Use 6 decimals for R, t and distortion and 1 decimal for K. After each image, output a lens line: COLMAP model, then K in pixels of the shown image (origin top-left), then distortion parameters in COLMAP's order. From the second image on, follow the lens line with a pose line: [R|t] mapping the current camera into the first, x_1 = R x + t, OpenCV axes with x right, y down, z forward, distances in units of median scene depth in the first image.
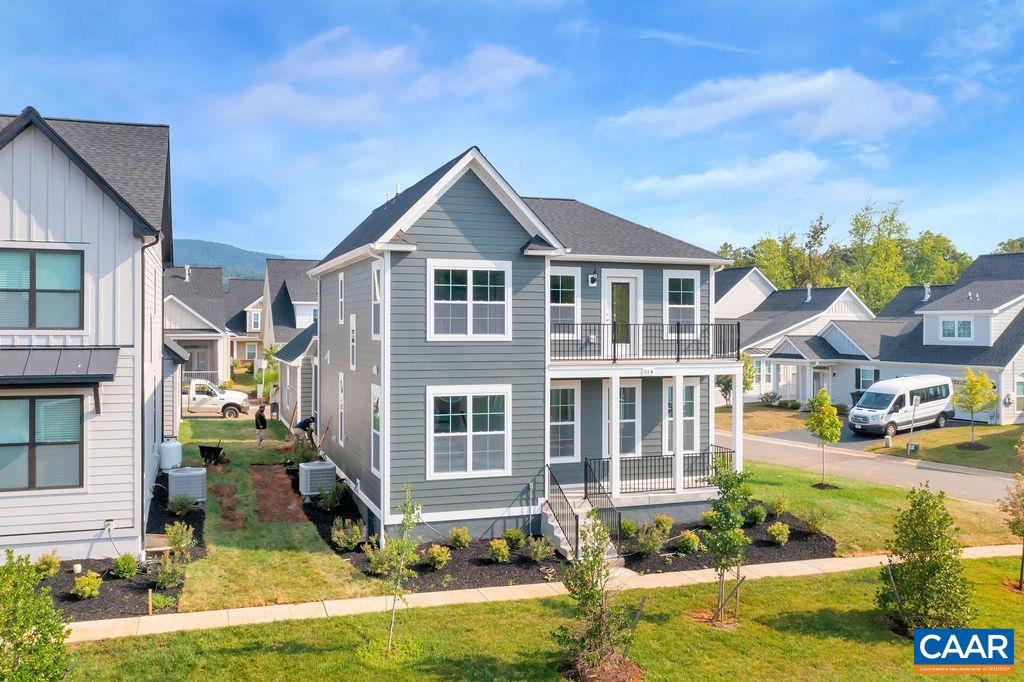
lens RADIAL K [[848.5, 0, 523.9], [0, 848.5, 320.4], [0, 0, 1]] dist [-0.008005, -0.002573]
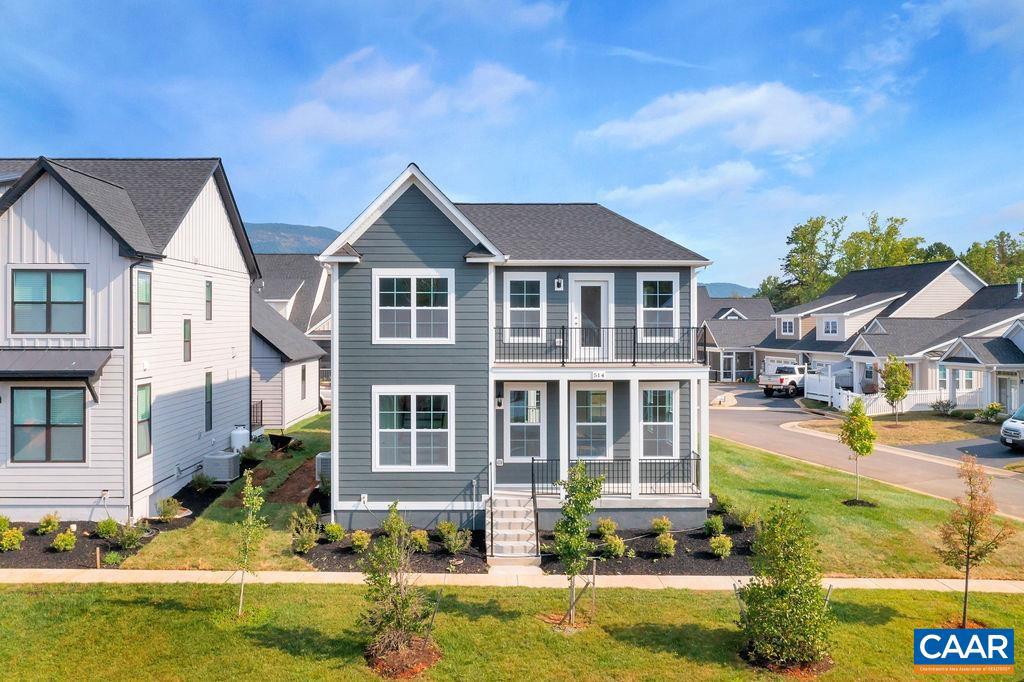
lens RADIAL K [[848.5, 0, 523.9], [0, 848.5, 320.4], [0, 0, 1]] dist [-0.008005, -0.002573]
pose [[0.952795, -0.004120, -0.303585, 0.389397], [0.004380, 0.999990, 0.000176, -0.005261], [0.303581, -0.001497, 0.952804, 0.019697]]
